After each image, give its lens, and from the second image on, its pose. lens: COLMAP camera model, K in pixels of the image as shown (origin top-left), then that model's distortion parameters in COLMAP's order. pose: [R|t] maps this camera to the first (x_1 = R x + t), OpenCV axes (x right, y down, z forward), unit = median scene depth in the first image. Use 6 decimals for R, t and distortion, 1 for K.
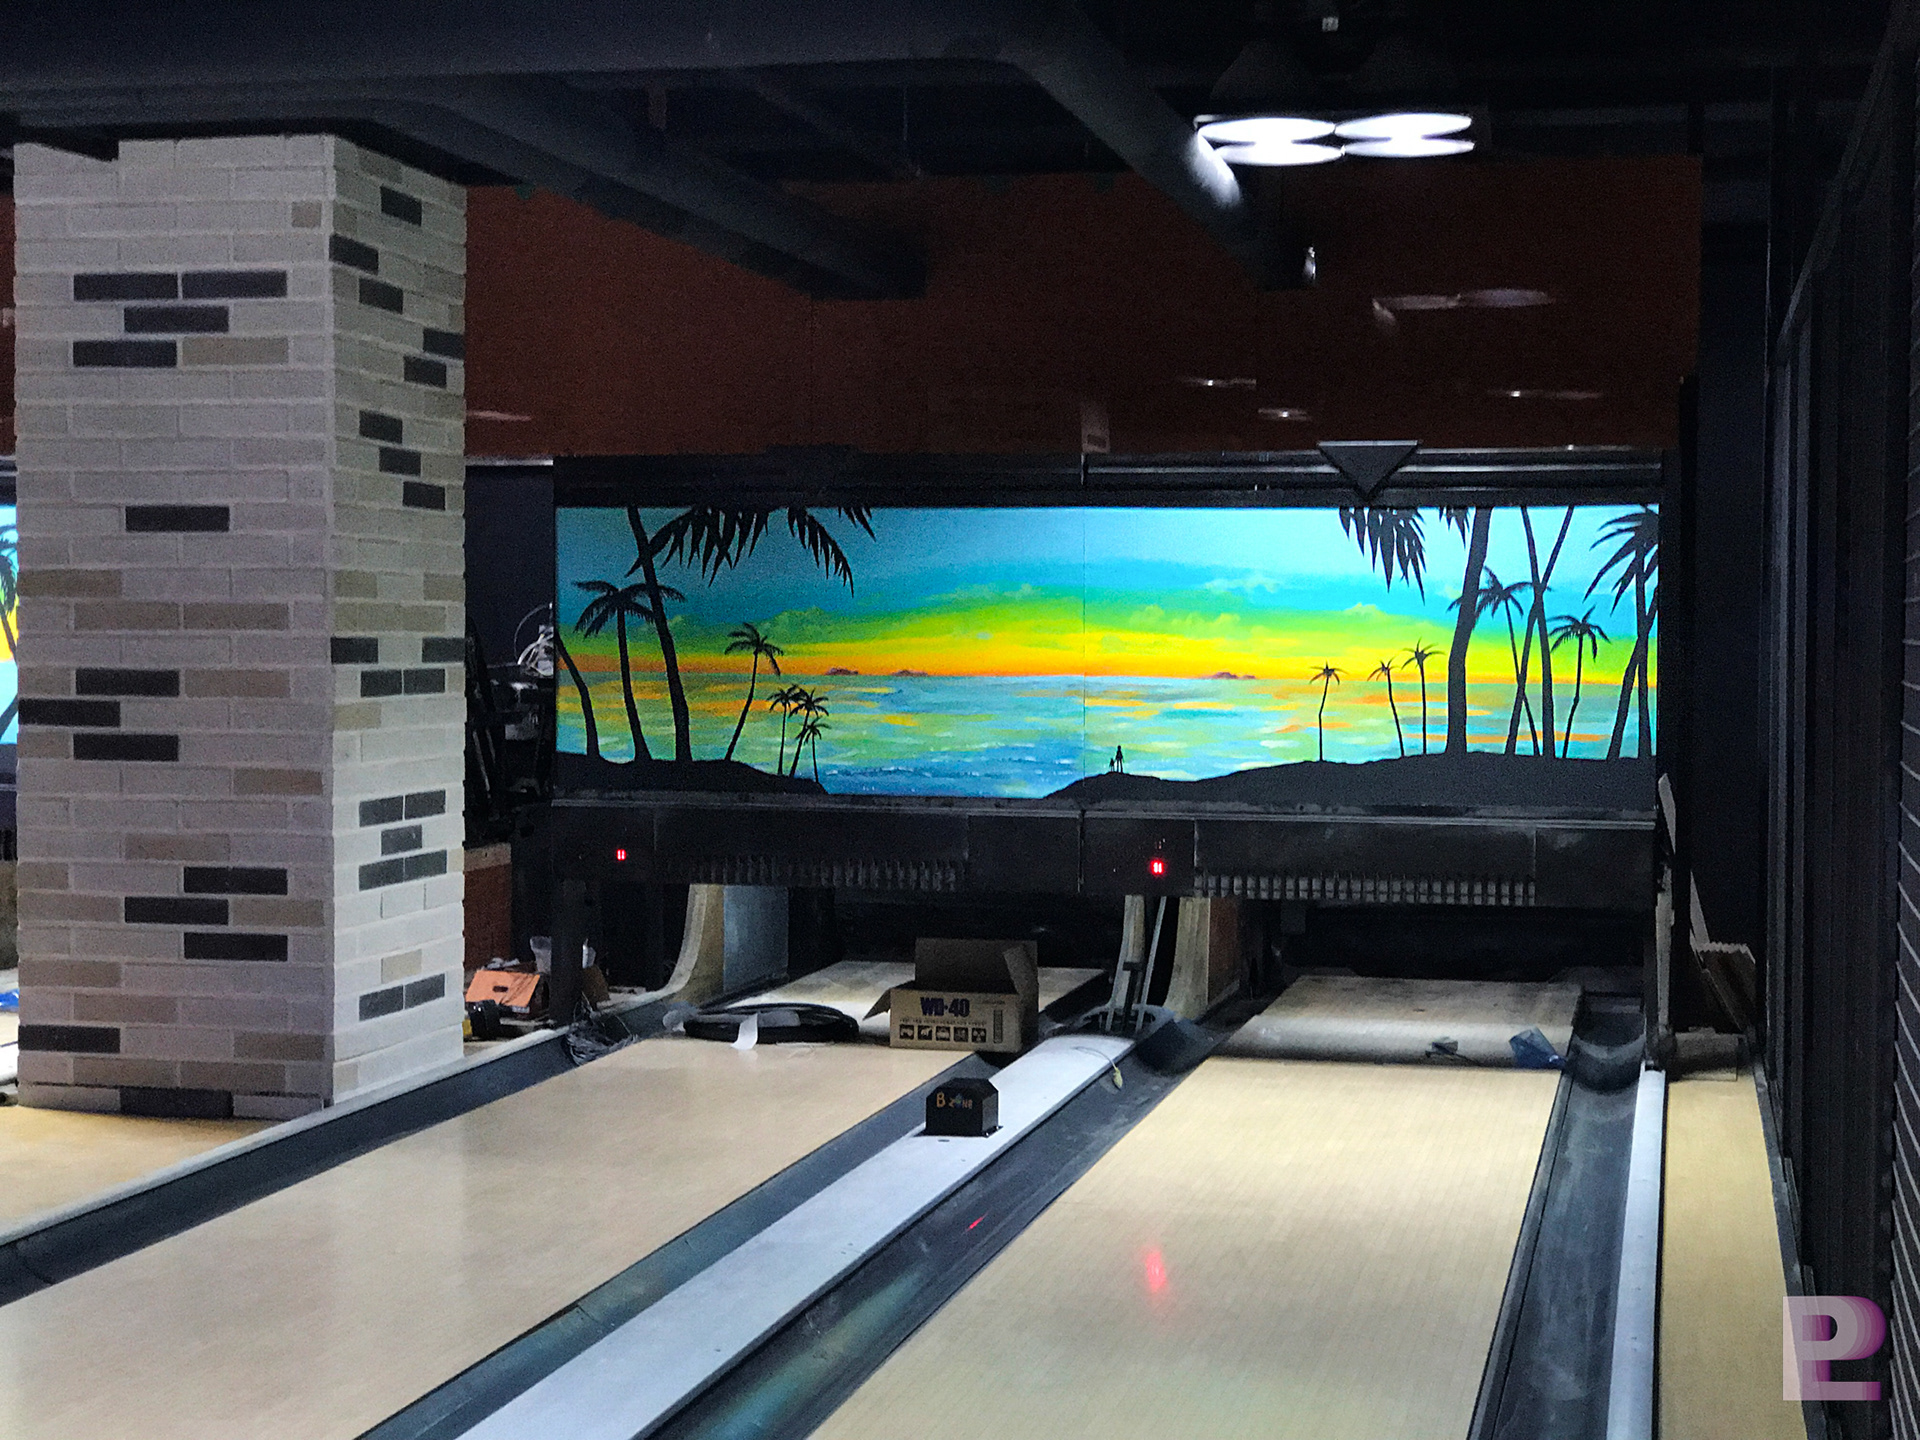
lens RADIAL K [[3174.7, 0, 973.3], [0, 3174.7, 715.6], [0, 0, 1]] dist [0.035316, 0.000000]
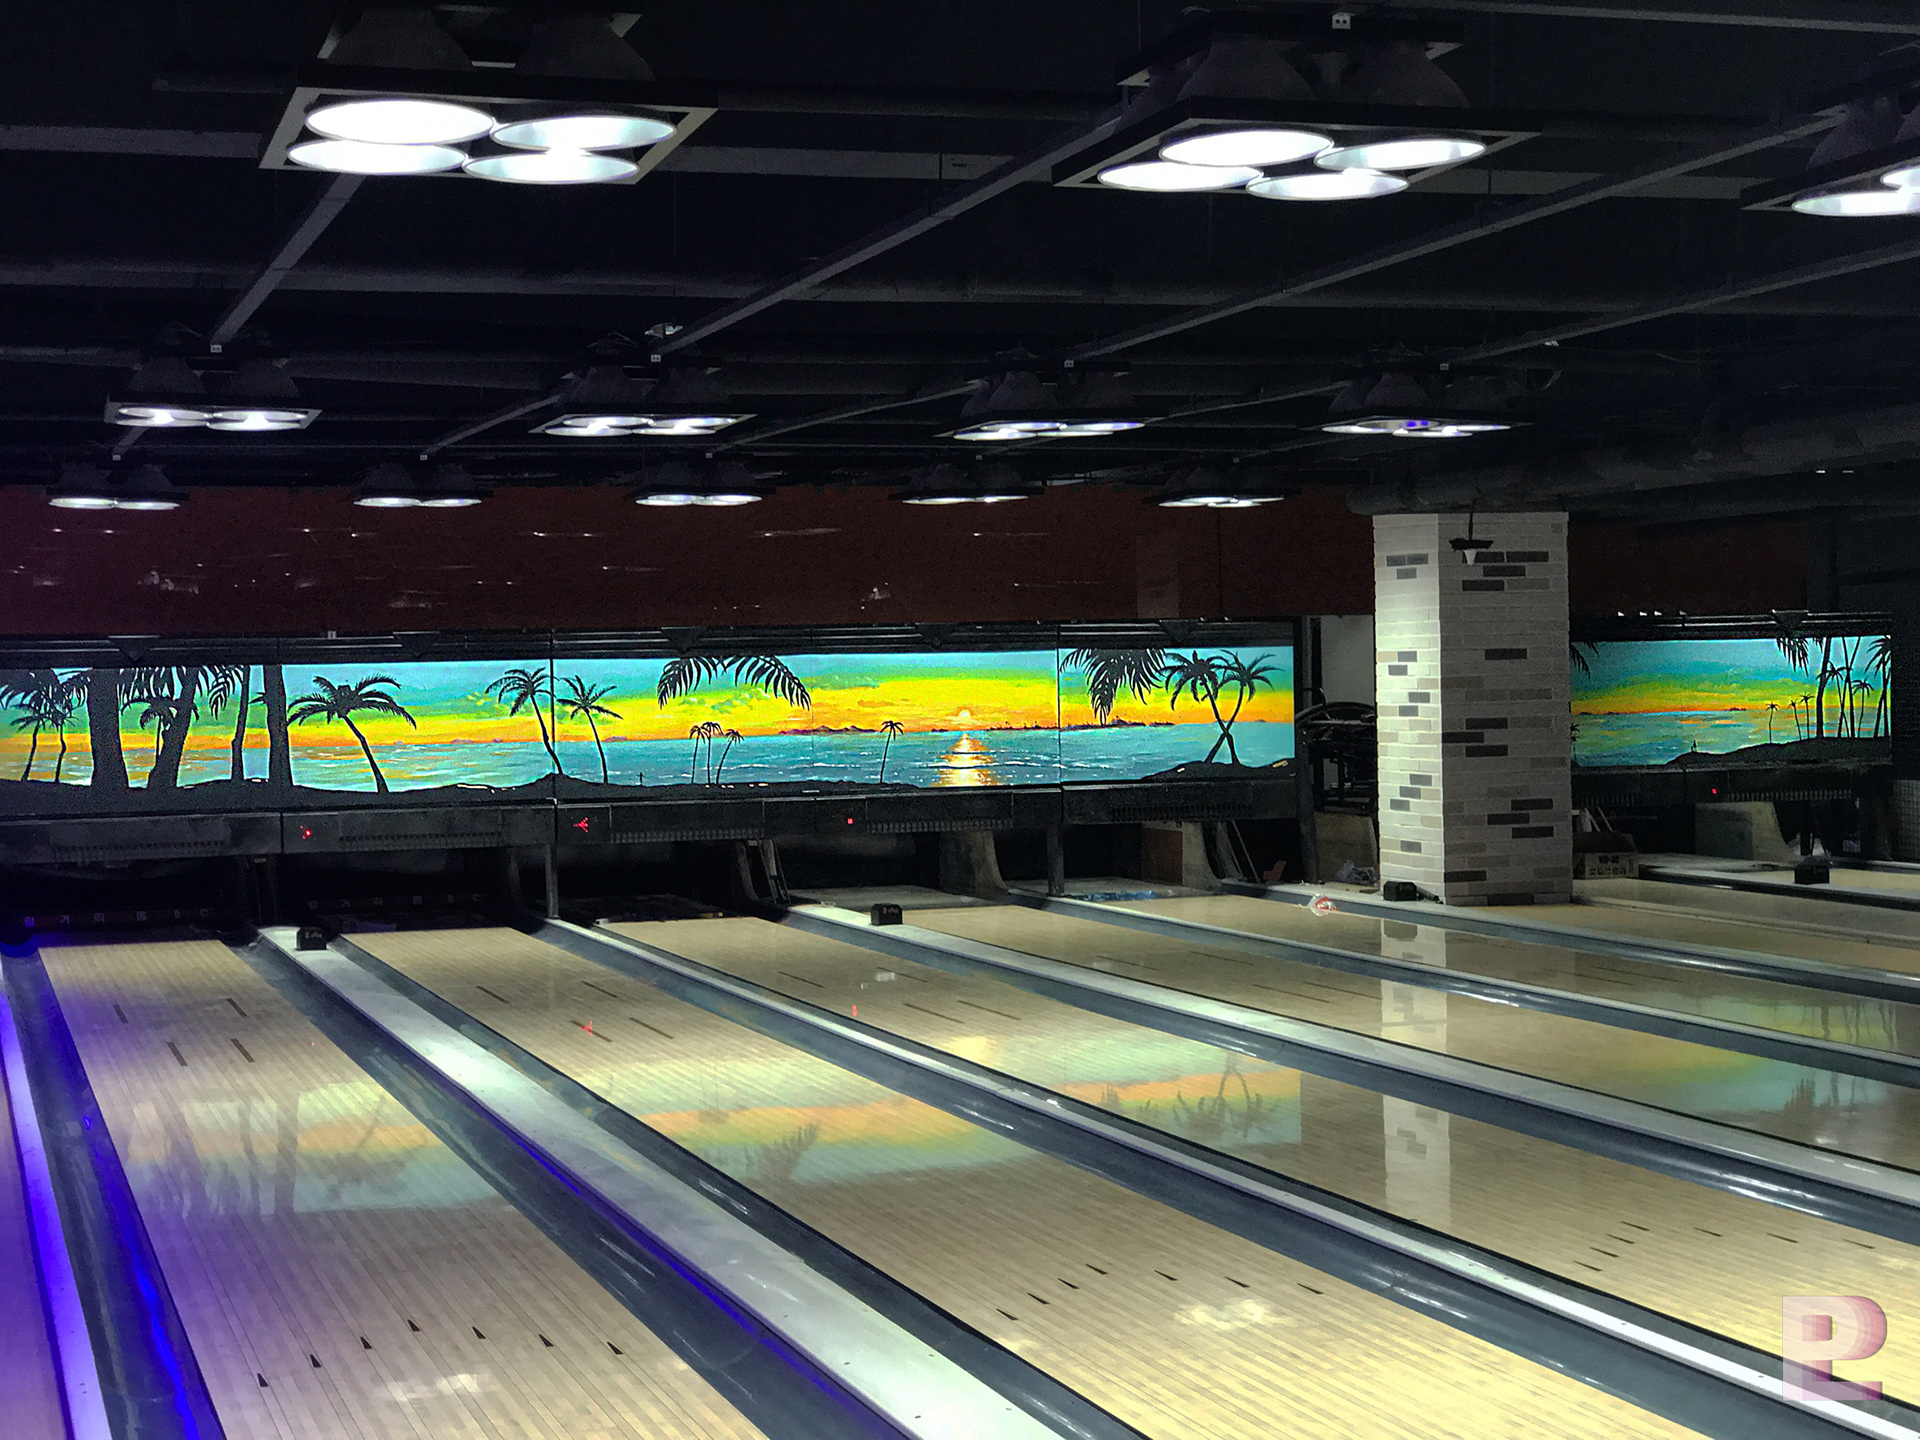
lens RADIAL K [[3174.7, 0, 955.4], [0, 3174.7, 725.7], [0, 0, 1]] dist [0.035316, 0.000000]
pose [[0.854523, -0.033884, 0.518307, -1.680385], [0.045792, 0.998899, -0.010194, -0.002666], [-0.517391, 0.032445, 0.855134, -0.751381]]
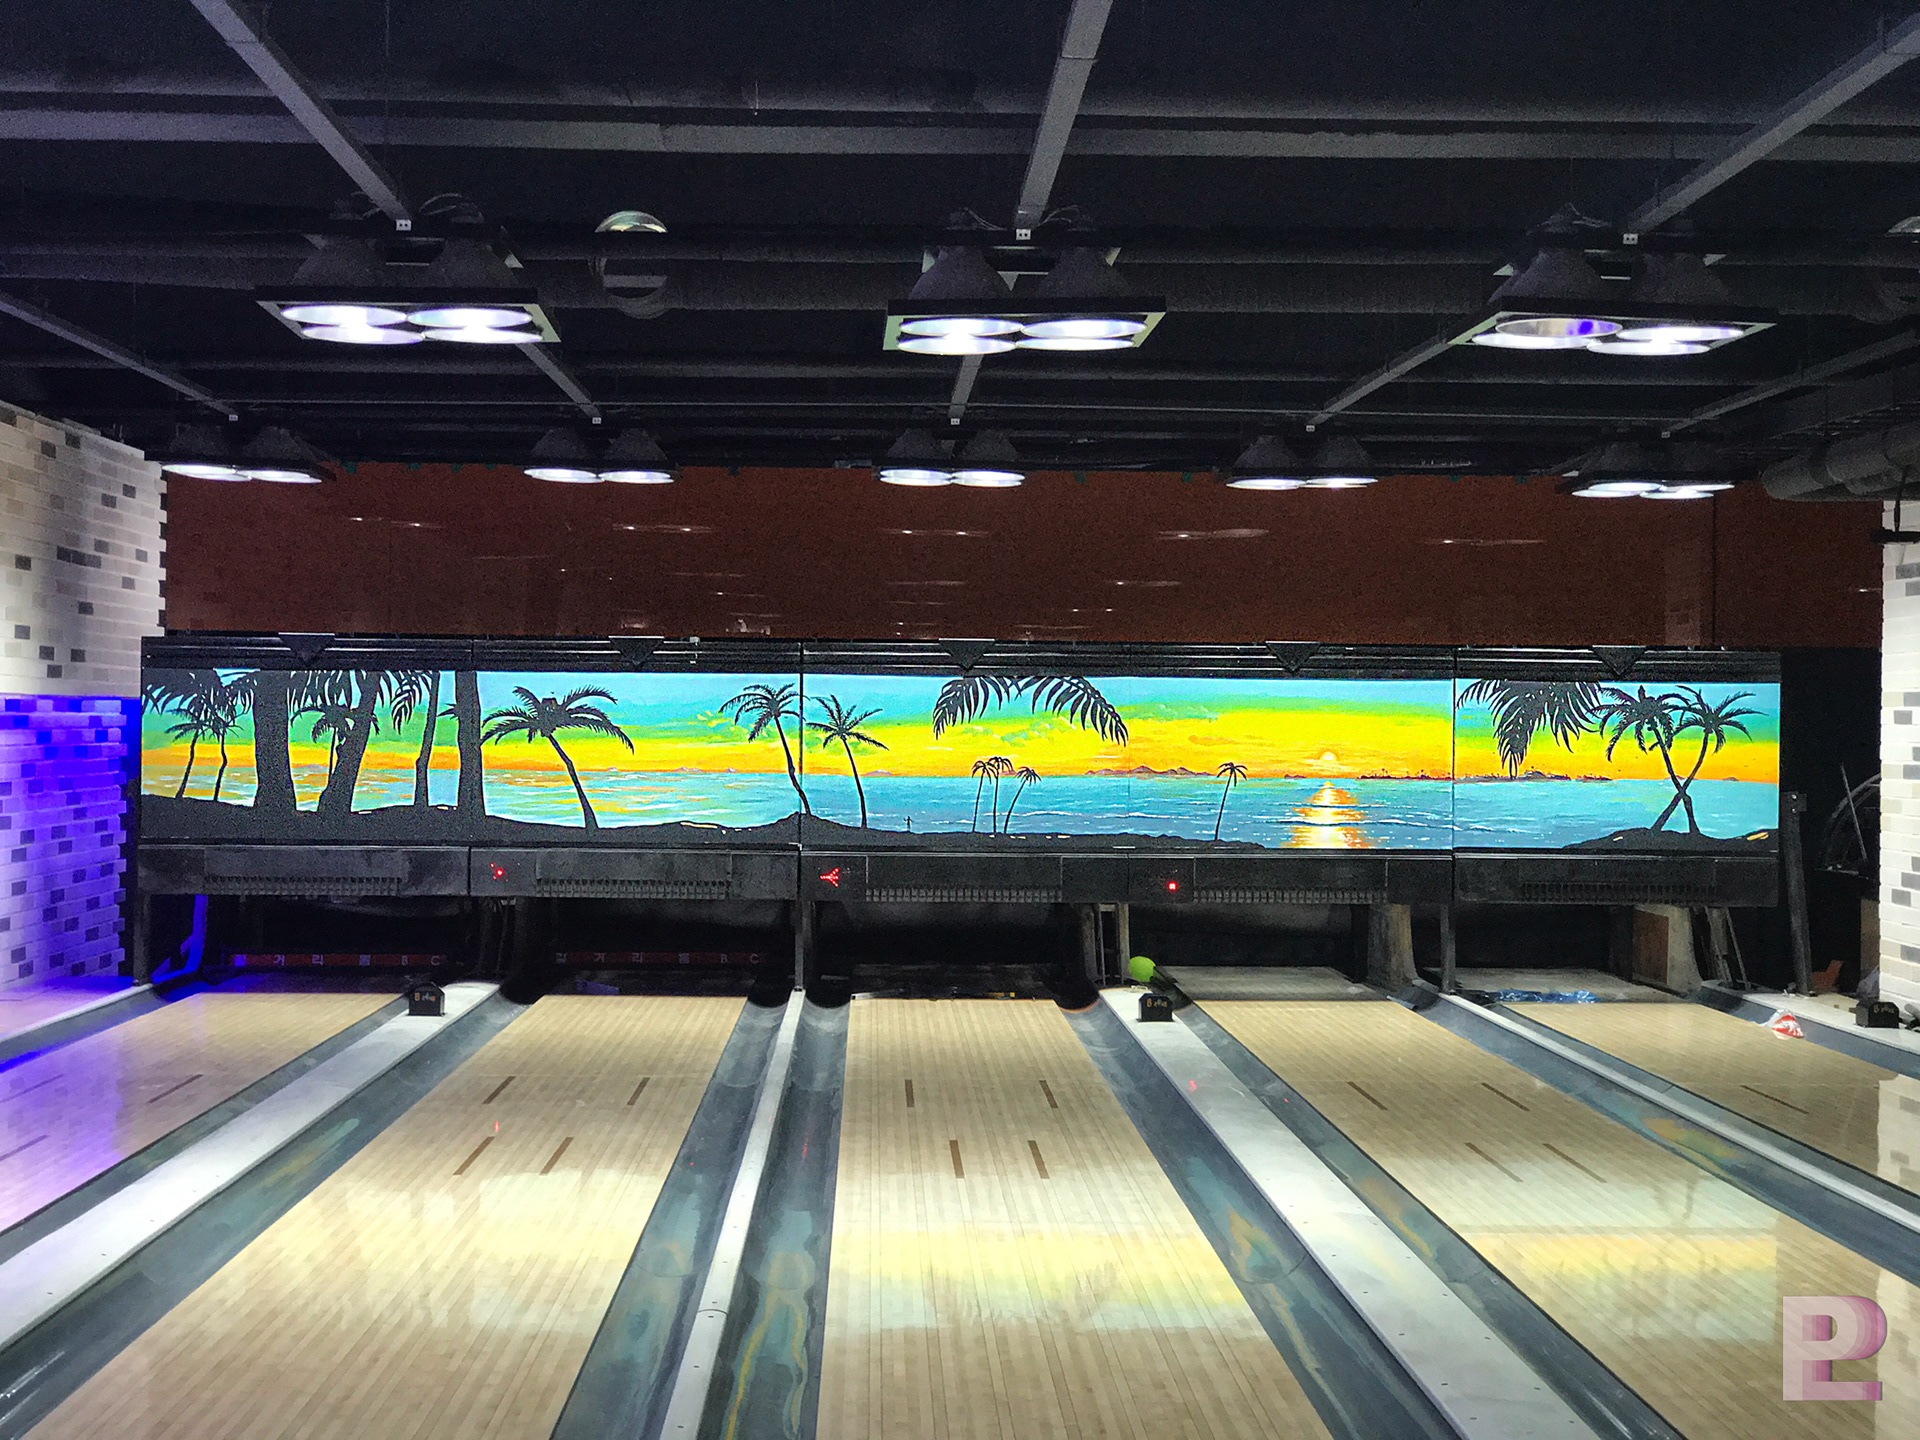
lens RADIAL K [[3174.7, 0, 964.2], [0, 3174.7, 728.2], [0, 0, 1]] dist [0.035316, 0.000000]
pose [[0.965318, 0.000633, 0.261077, -1.169520], [0.008251, 0.999424, -0.032929, 0.007162], [-0.260947, 0.033941, 0.964756, -0.498693]]
